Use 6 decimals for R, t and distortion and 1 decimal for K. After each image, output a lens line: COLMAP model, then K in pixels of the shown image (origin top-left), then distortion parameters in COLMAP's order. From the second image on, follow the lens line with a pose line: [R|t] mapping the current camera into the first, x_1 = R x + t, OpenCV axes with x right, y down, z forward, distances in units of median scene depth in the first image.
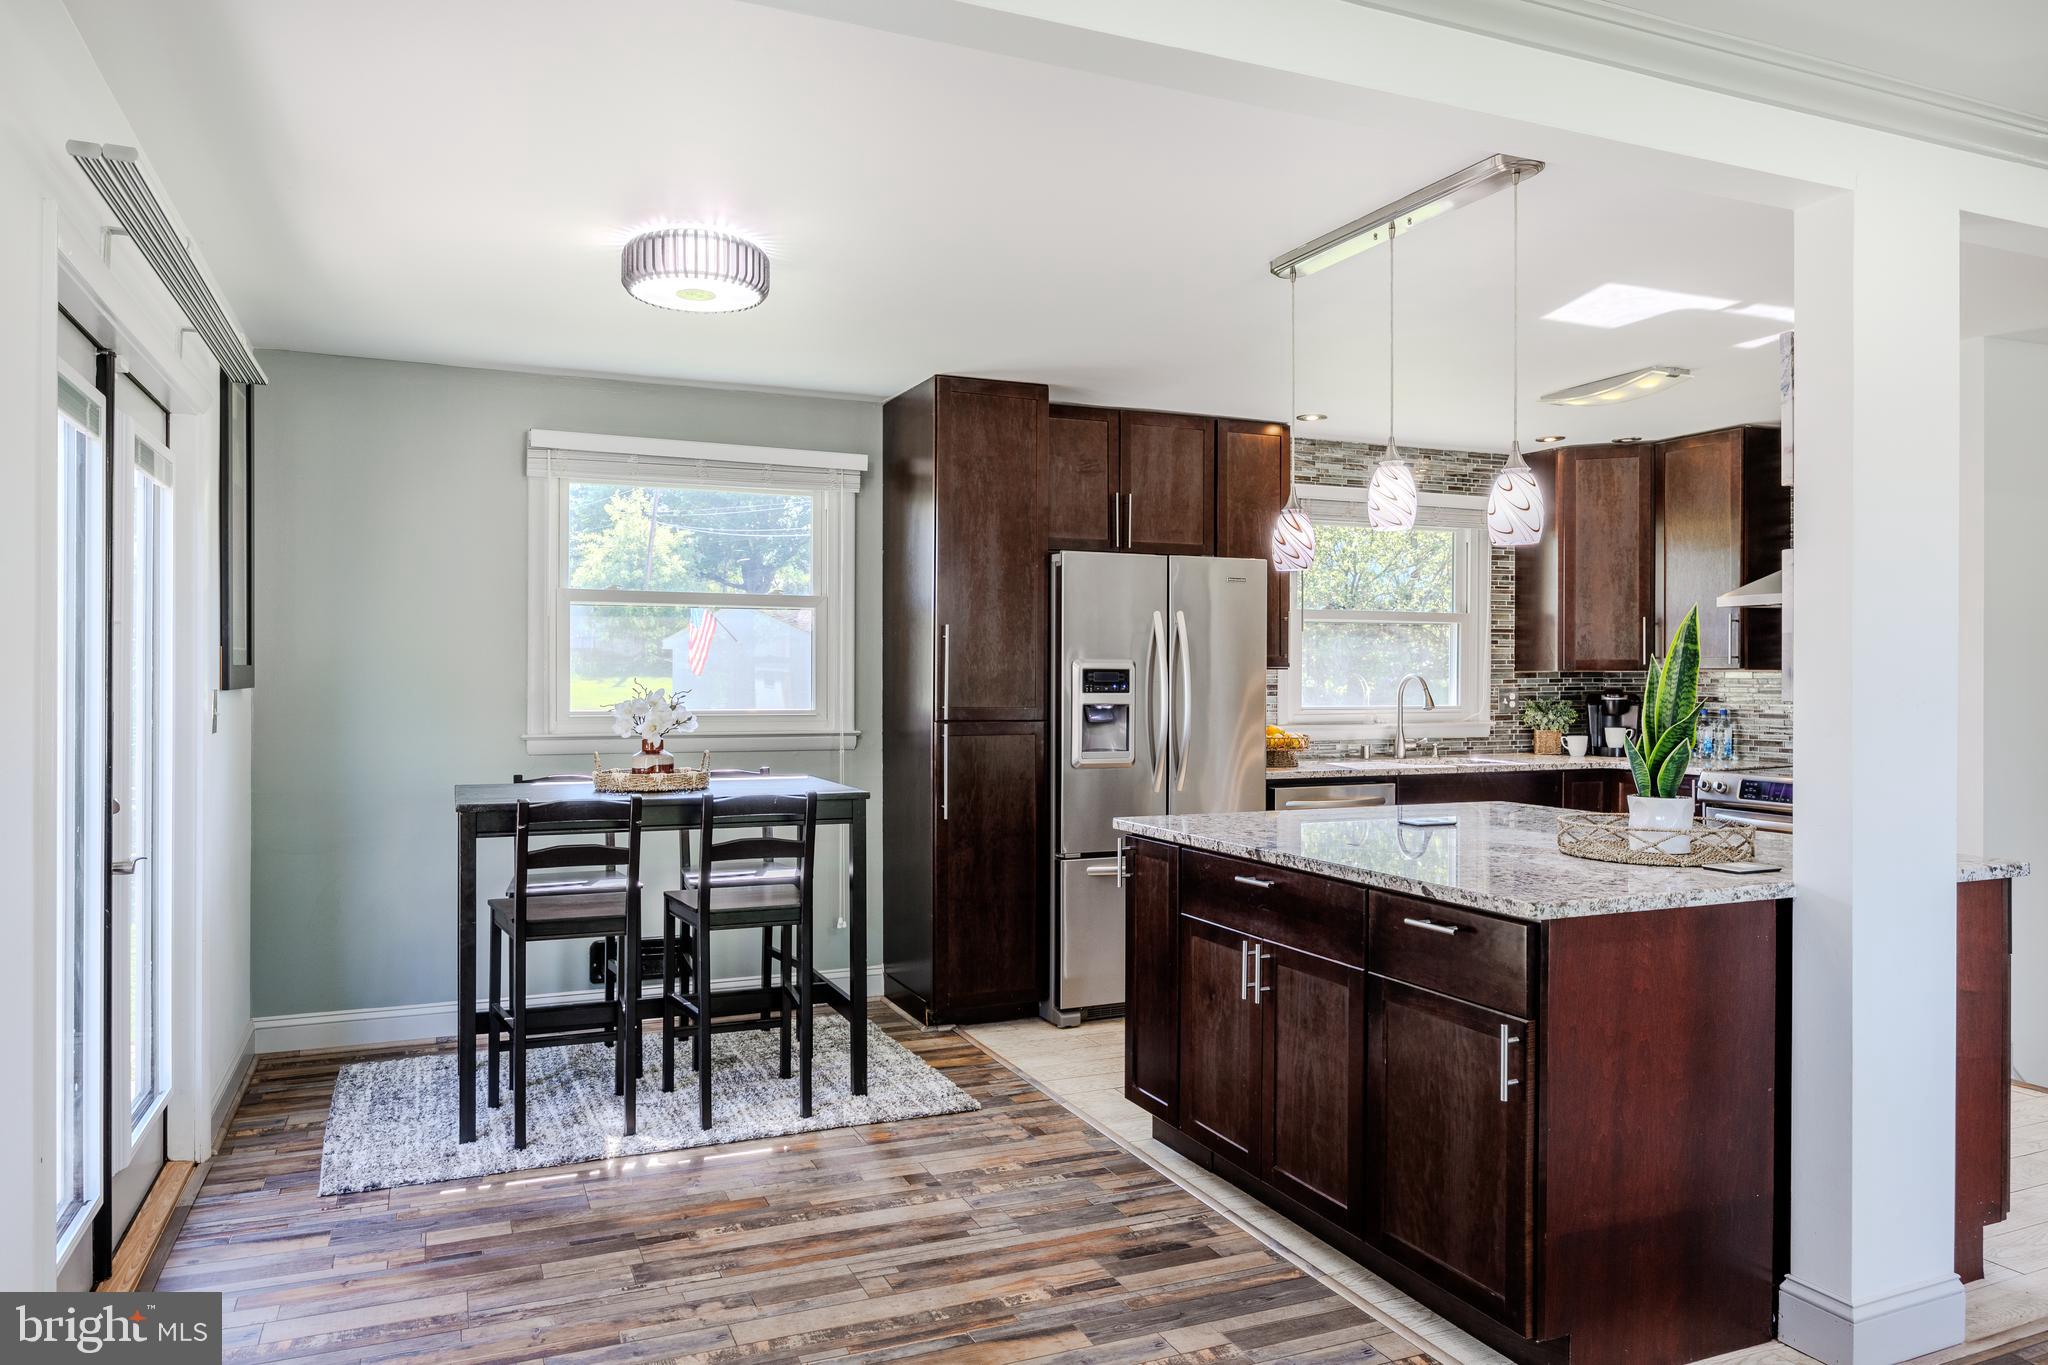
lens RADIAL K [[1350.5, 0, 1019.3], [0, 1350.5, 683.9], [0, 0, 1]] dist [-0.005315, 0.002569]
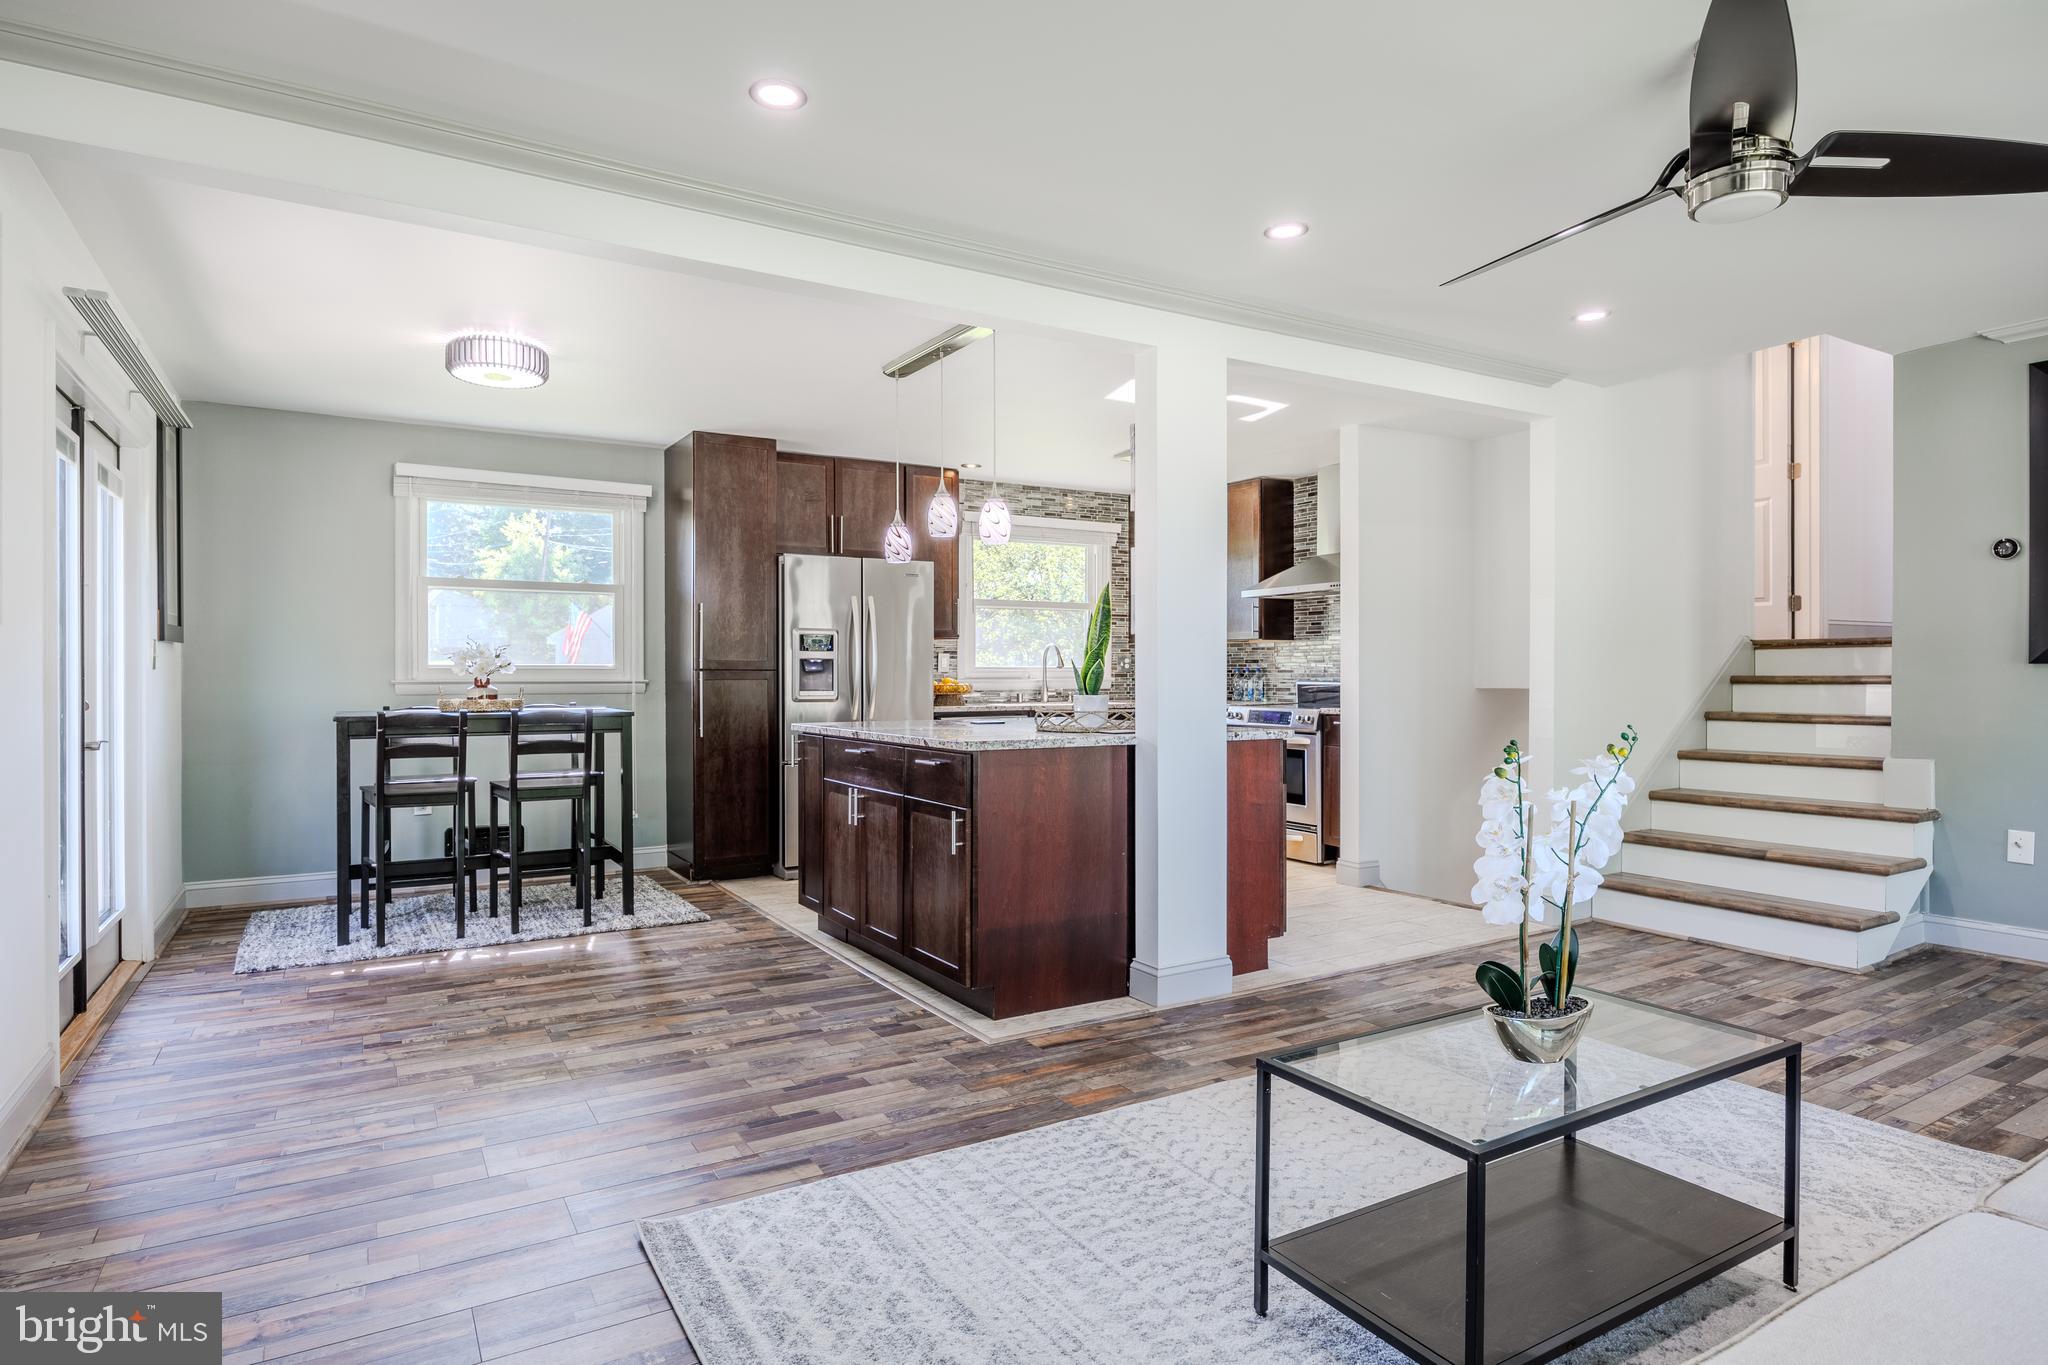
lens RADIAL K [[1104.0, 0, 1016.4], [0, 1104.0, 683.8], [0, 0, 1]] dist [-0.004282, -0.000513]
pose [[0.991064, -0.004512, 0.133313, 0.122709], [0.003929, 0.999982, 0.004635, 0.038519], [-0.133332, -0.004070, 0.991063, -0.222092]]
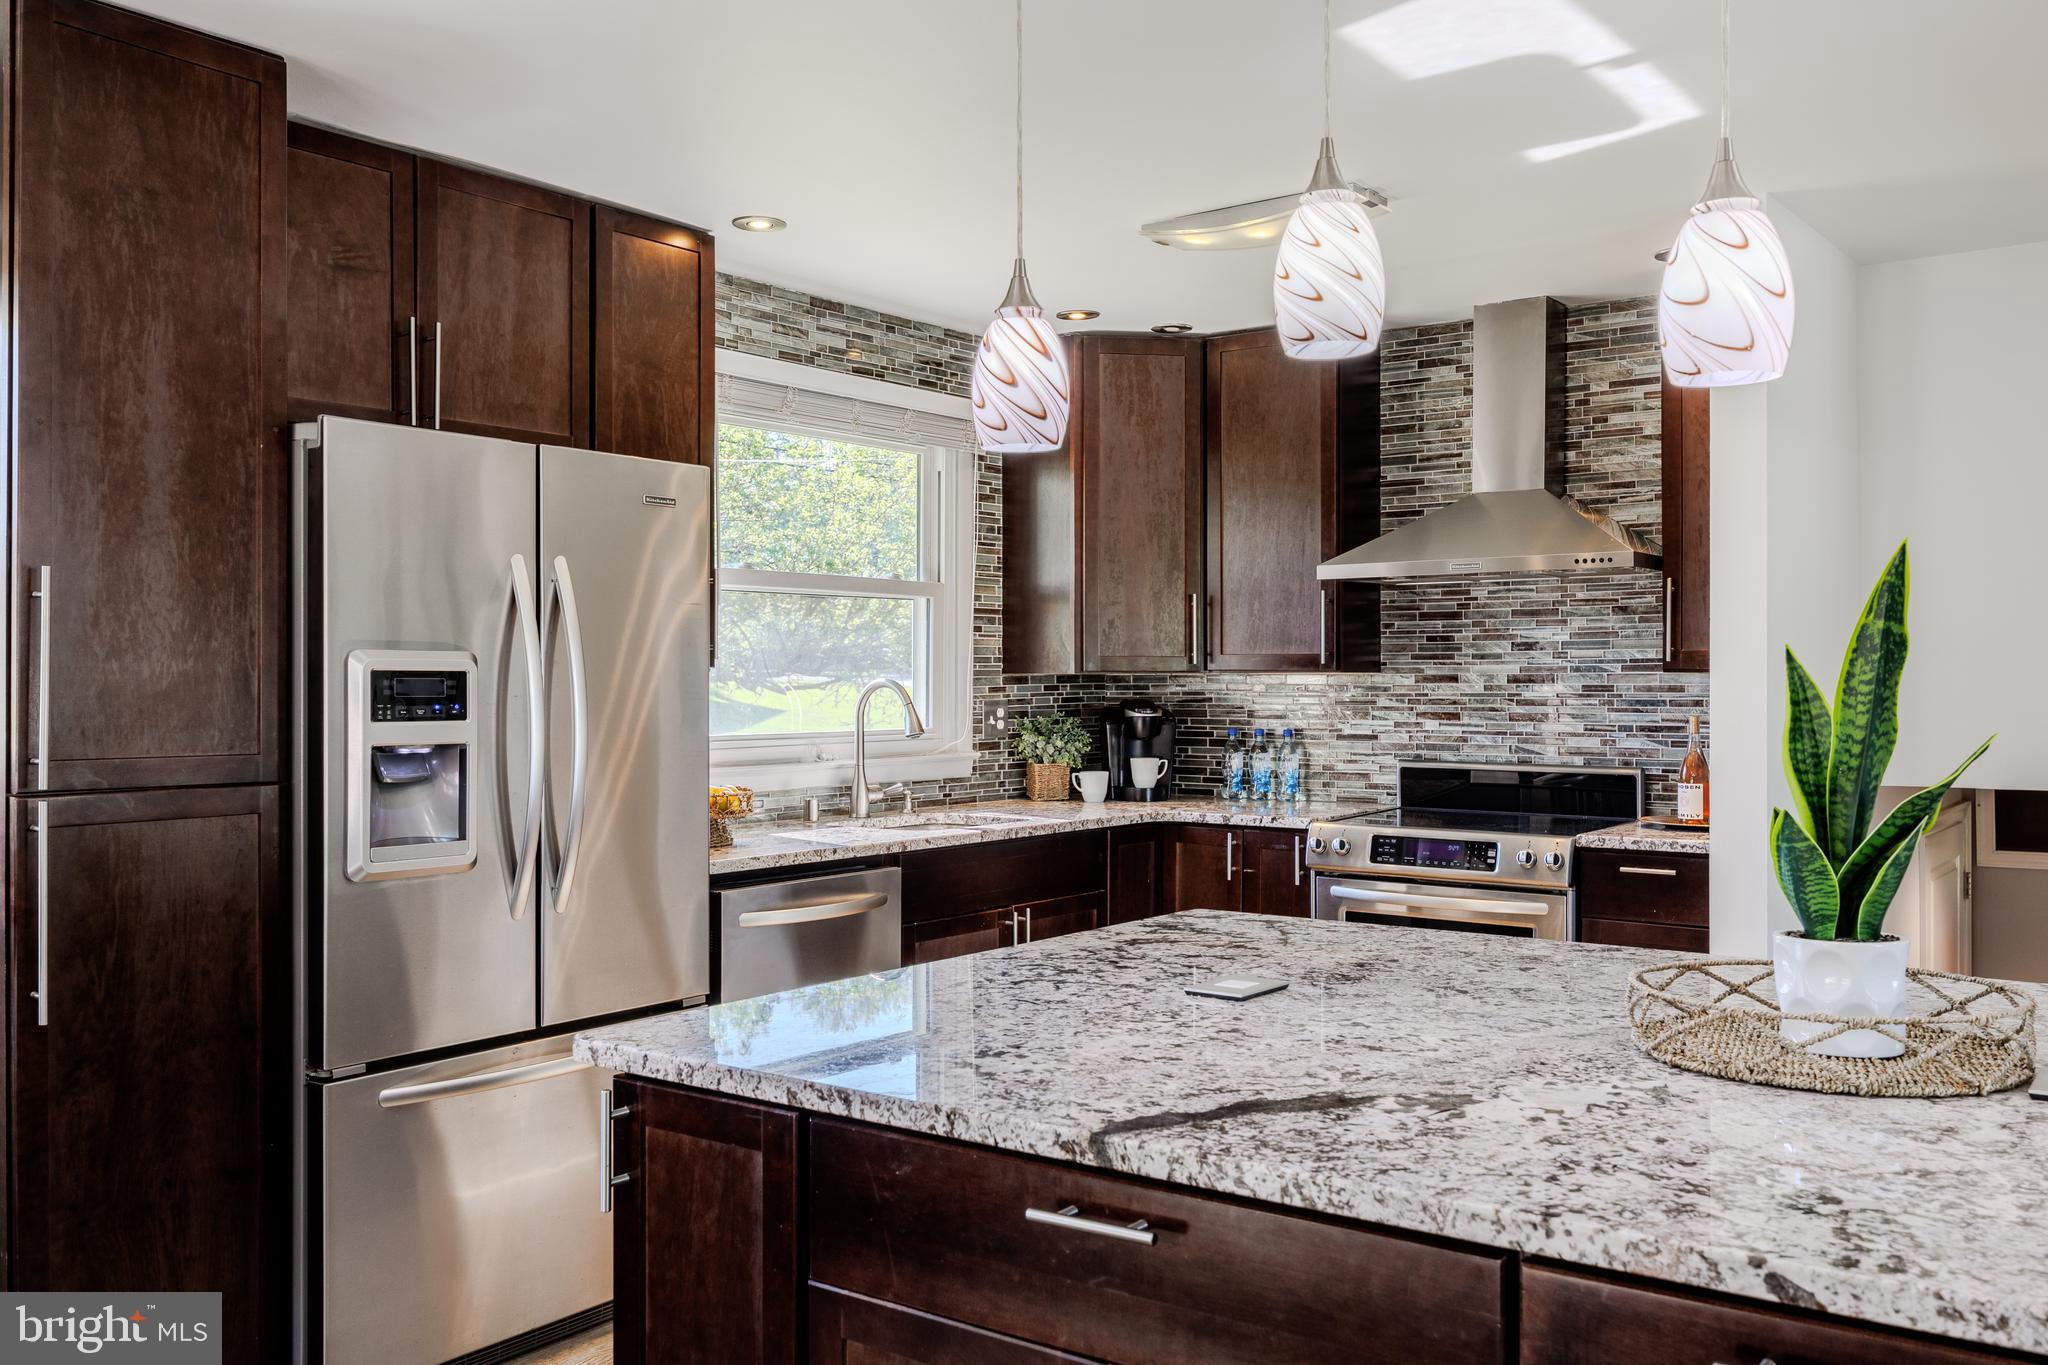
lens RADIAL K [[1734.9, 0, 1014.1], [0, 1734.9, 683.8], [0, 0, 1]] dist [-0.003951, 0.001766]
pose [[0.868400, -0.003316, 0.495853, -0.058753], [0.004563, 0.999989, -0.001303, -0.004873], [-0.495843, 0.003394, 0.868406, 0.373985]]
